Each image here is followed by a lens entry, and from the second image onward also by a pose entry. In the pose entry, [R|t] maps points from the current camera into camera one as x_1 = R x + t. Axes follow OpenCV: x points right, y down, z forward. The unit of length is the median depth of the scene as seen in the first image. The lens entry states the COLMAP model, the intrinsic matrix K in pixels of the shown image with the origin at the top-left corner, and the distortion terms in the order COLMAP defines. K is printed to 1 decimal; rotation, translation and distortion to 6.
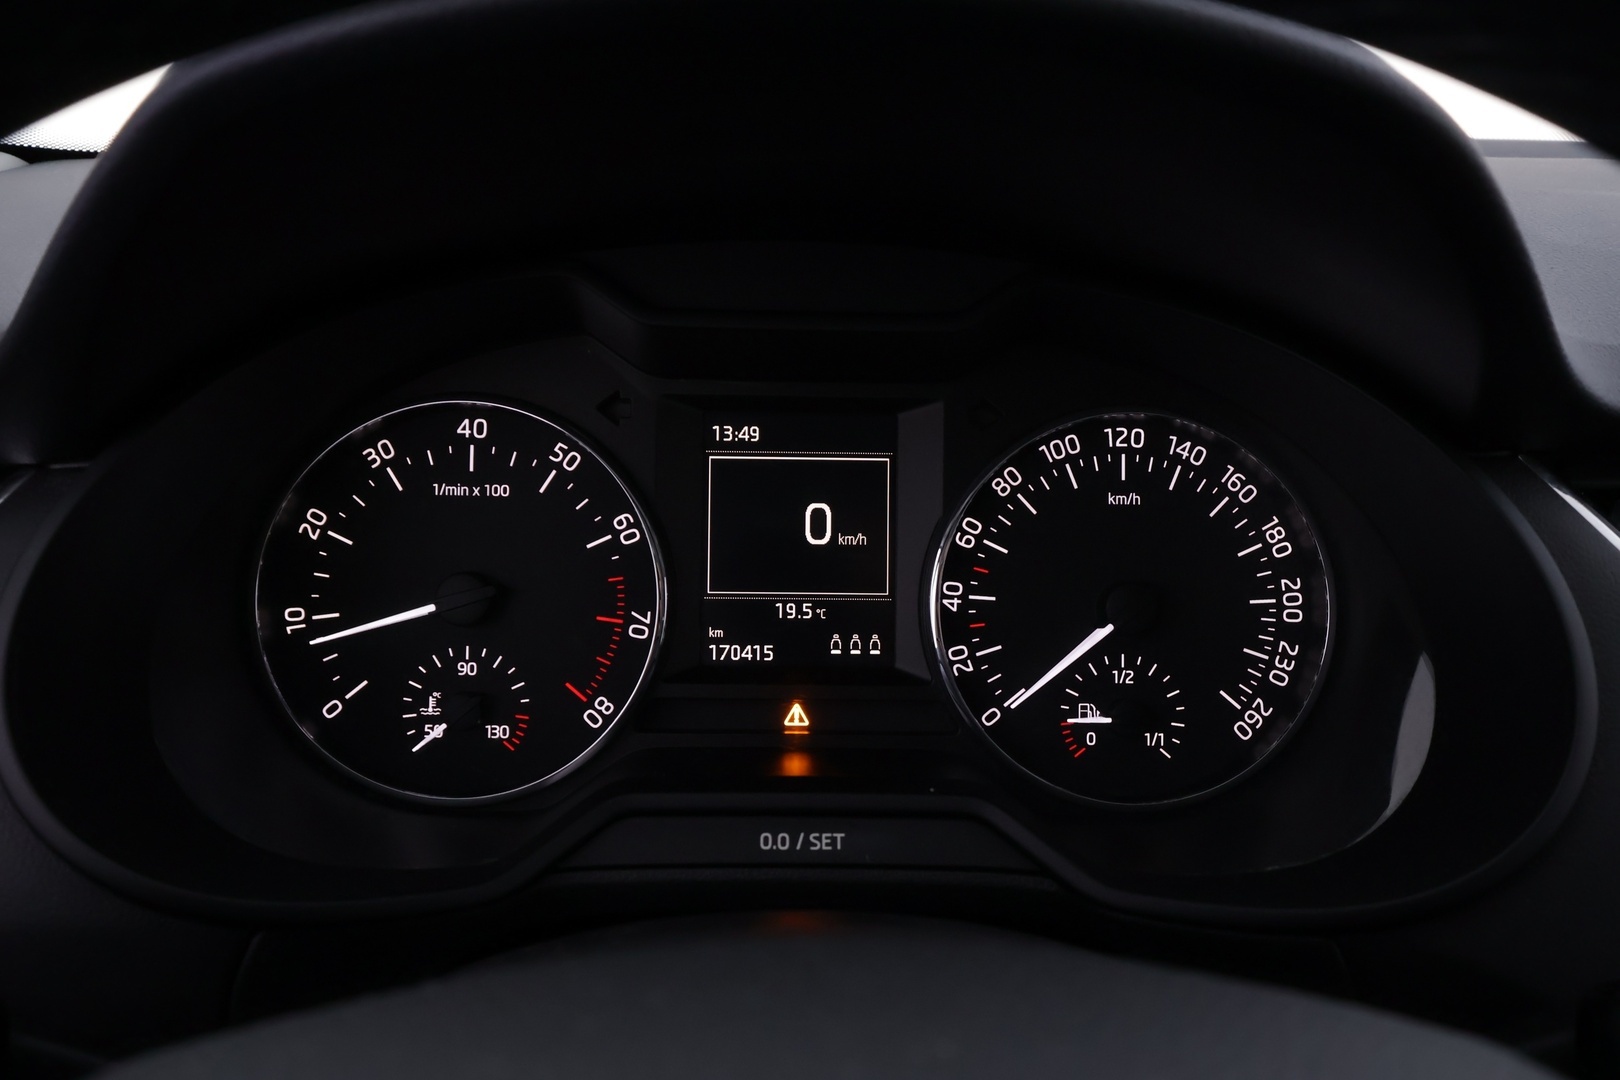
lens RADIAL K [[1271.6, 0, 809.0], [0, 1271.6, 549.2], [0, 0, 1]] dist [-0.000610, 0.006213]
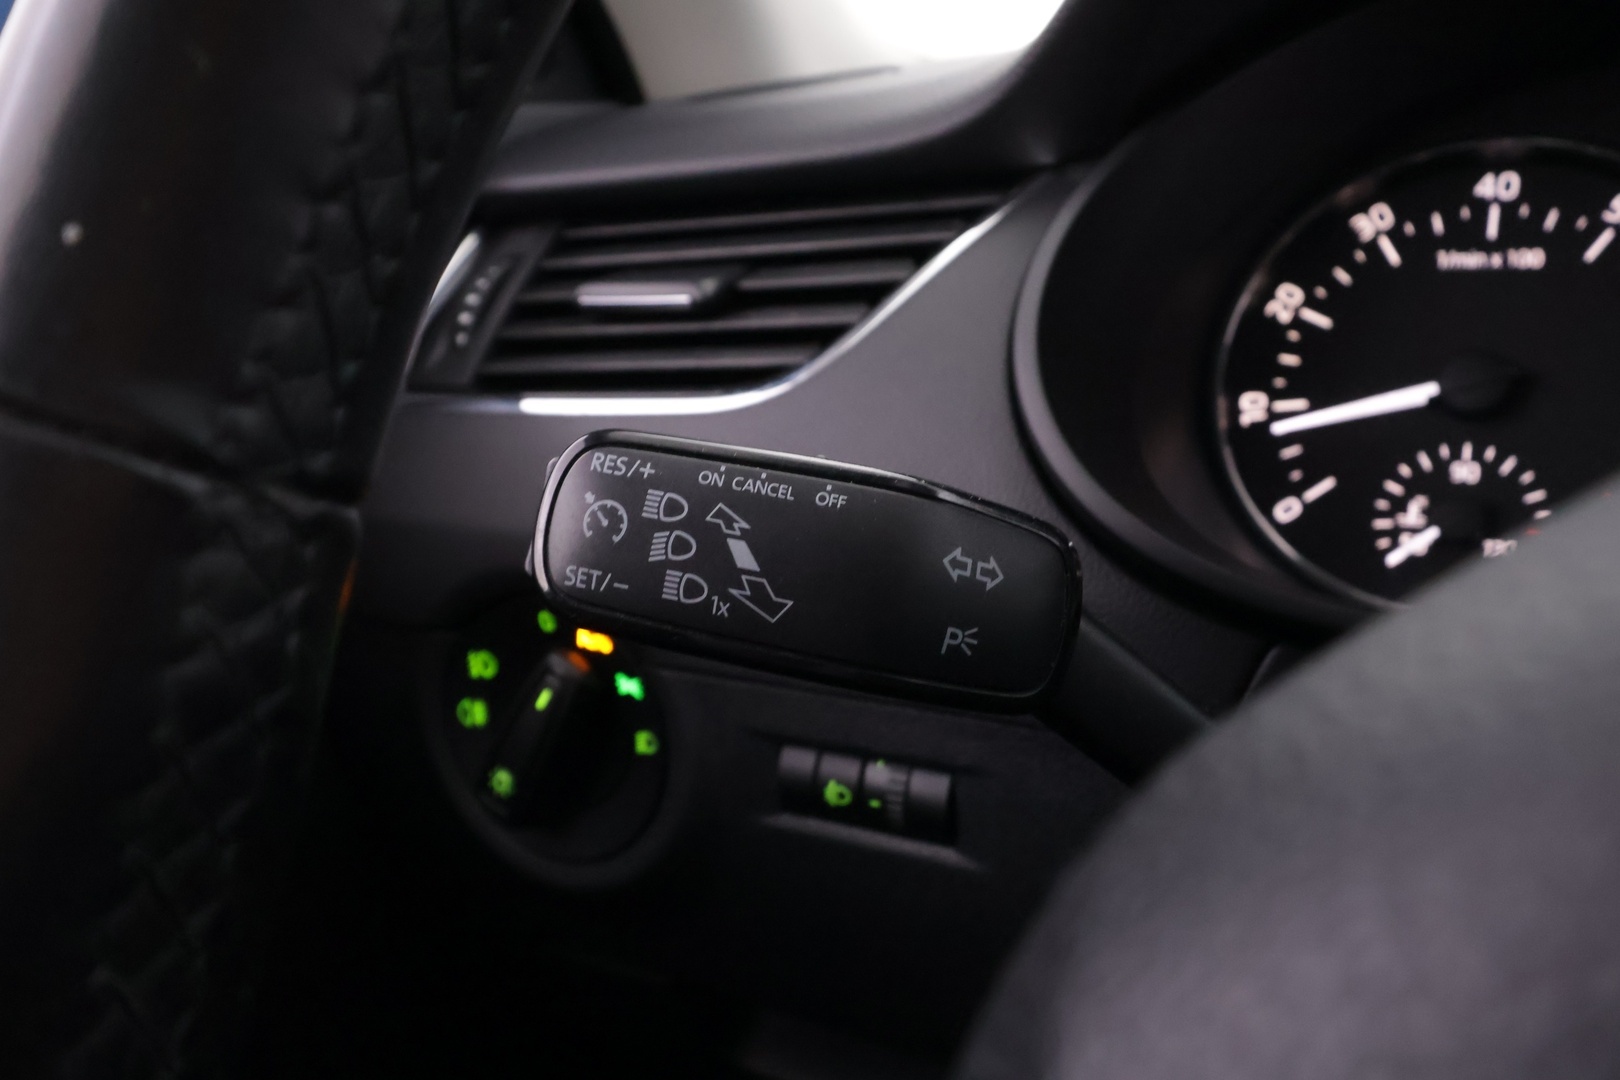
lens RADIAL K [[1271.6, 0, 809.0], [0, 1271.6, 549.2], [0, 0, 1]] dist [-0.000610, 0.006213]
pose [[0.847285, 0.076124, -0.525654, -0.192779], [-0.122257, 0.991053, -0.053539, 0.237649], [0.516876, 0.109628, 0.849012, 0.097666]]
